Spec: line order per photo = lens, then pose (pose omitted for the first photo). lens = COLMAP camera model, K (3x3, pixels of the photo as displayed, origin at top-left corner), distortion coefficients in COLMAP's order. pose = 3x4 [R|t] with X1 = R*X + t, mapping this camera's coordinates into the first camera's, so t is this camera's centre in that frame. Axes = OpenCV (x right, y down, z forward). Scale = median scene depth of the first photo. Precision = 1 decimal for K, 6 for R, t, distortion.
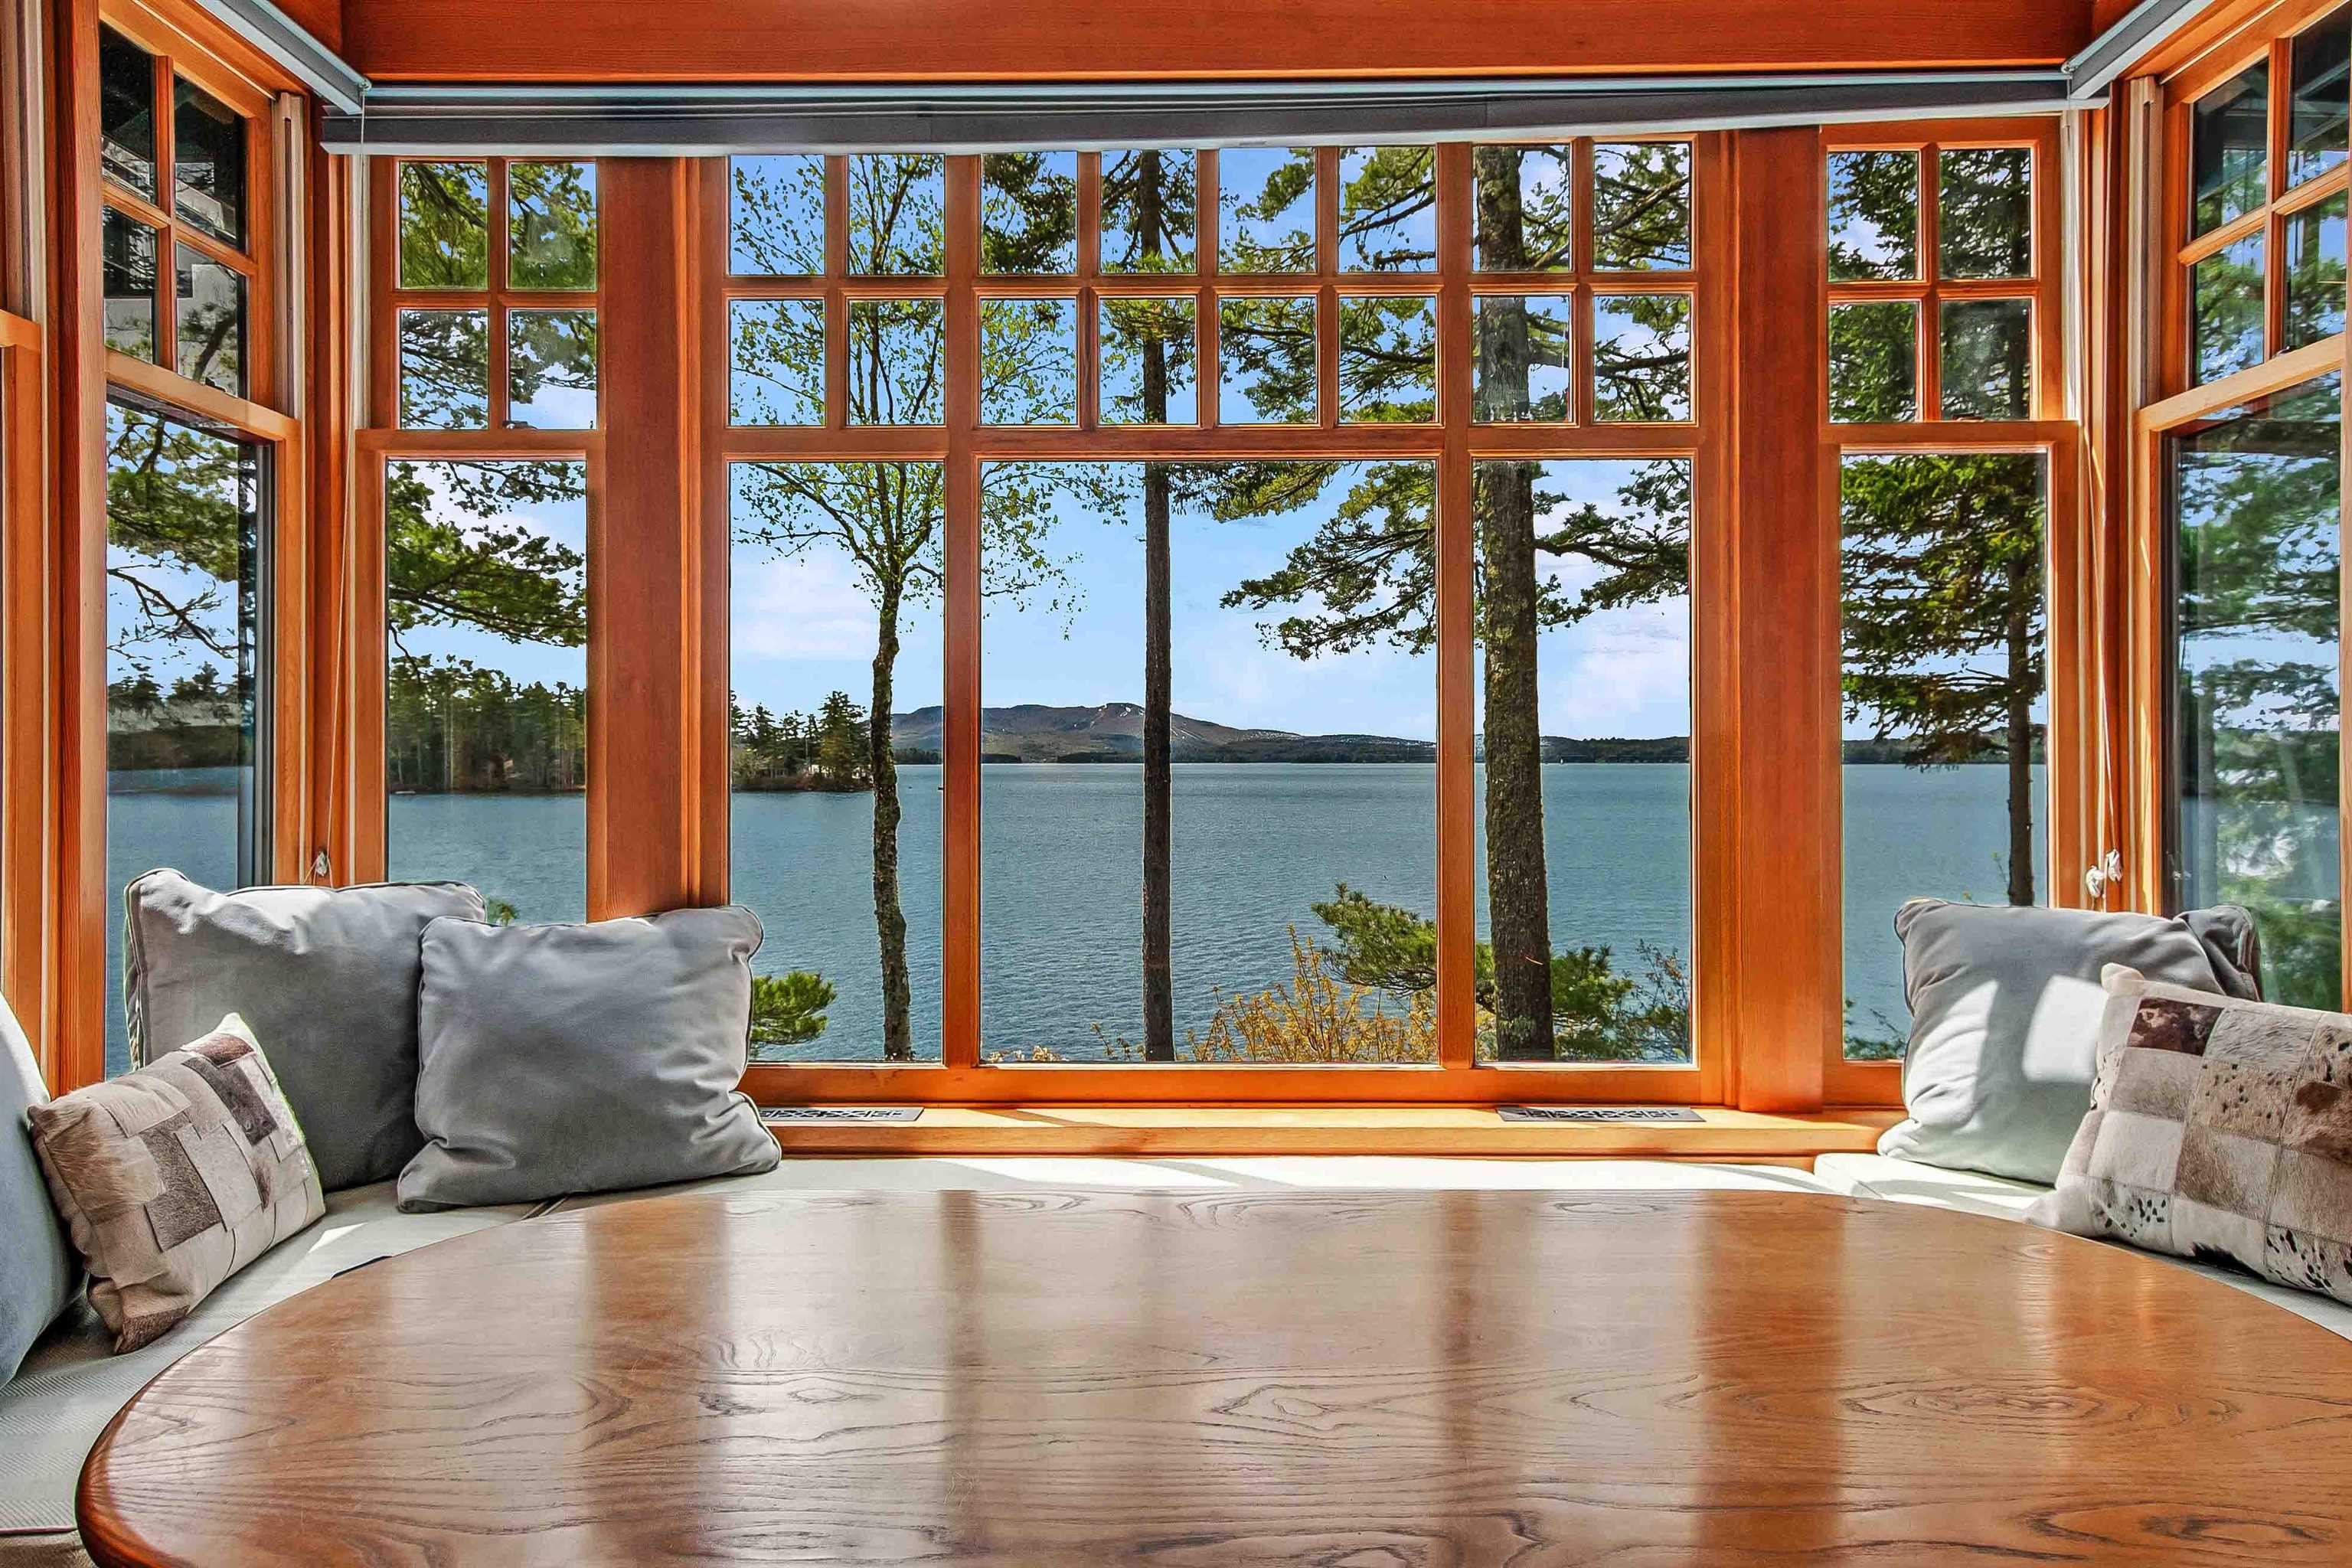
lens RADIAL K [[1348.5, 0, 1159.1], [0, 1348.5, 783.3], [0, 0, 1]] dist [0.006716, 0.005351]
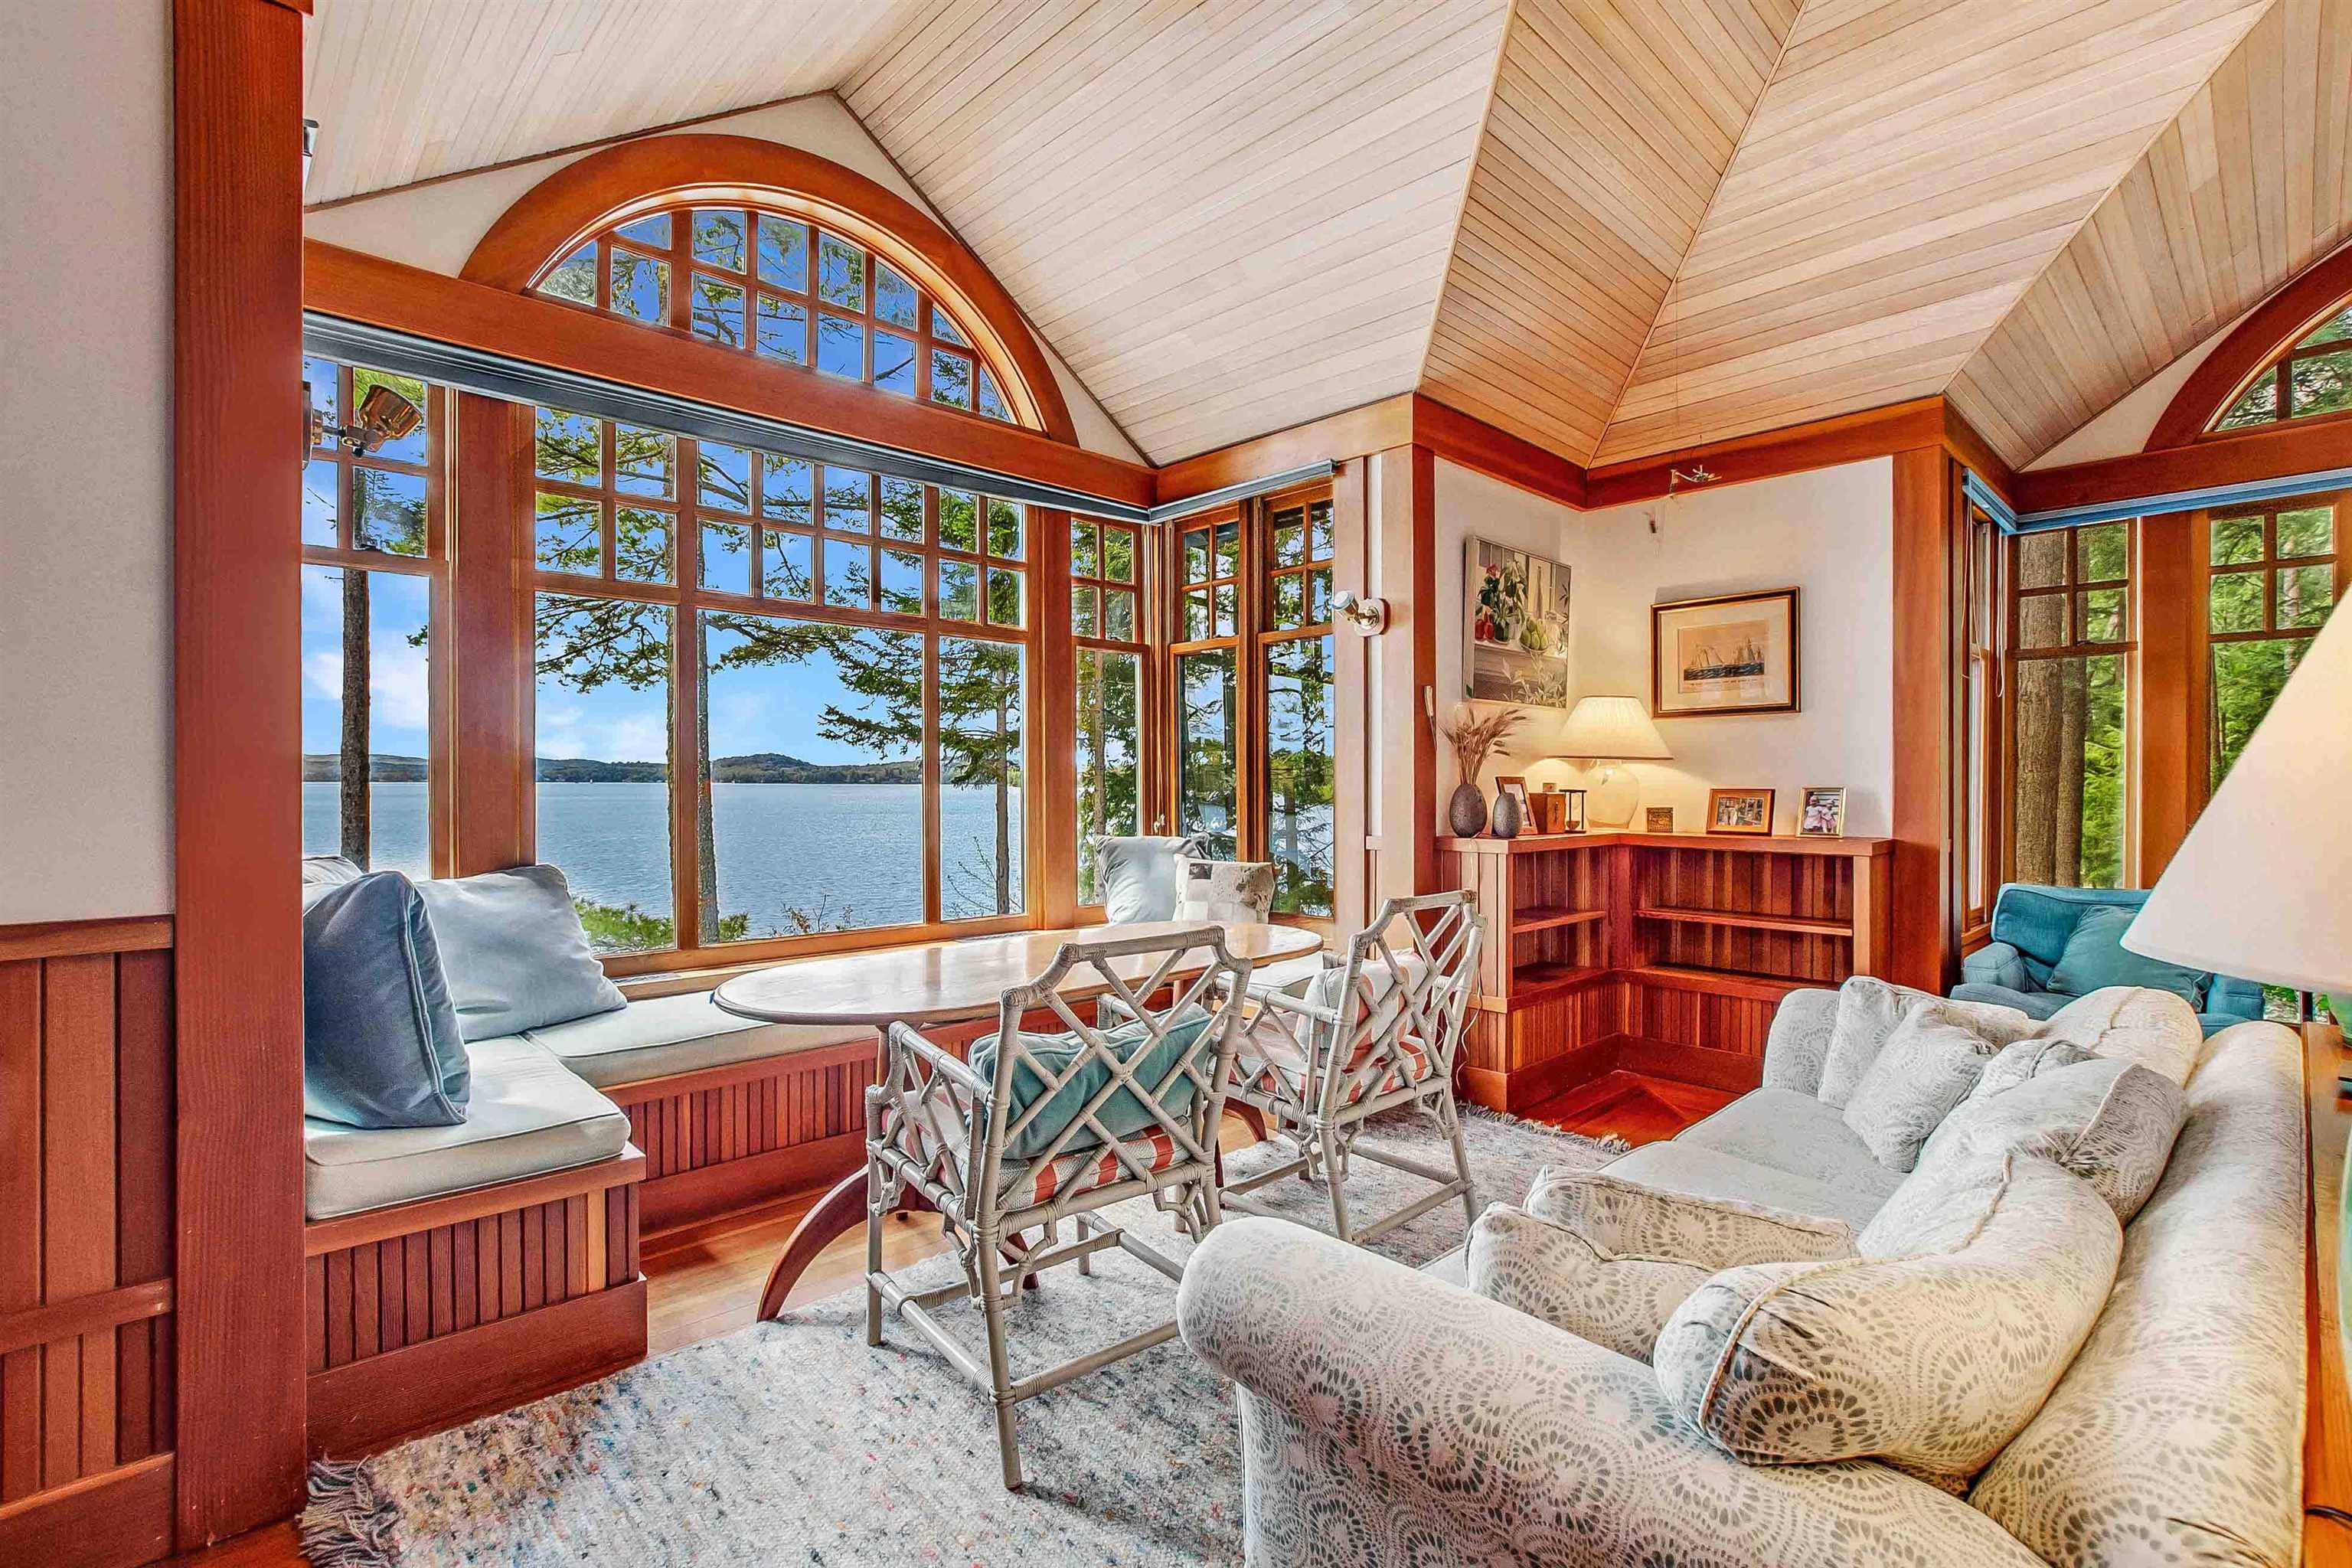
lens RADIAL K [[1096.4, 0, 1180.9], [0, 1096.4, 784.6], [0, 0, 1]] dist [0.000384, 0.000089]
pose [[0.700040, 0.003156, 0.714097, -0.243621], [0.007973, 0.999893, -0.012236, 0.006374], [-0.714059, 0.014259, 0.699940, -0.154708]]
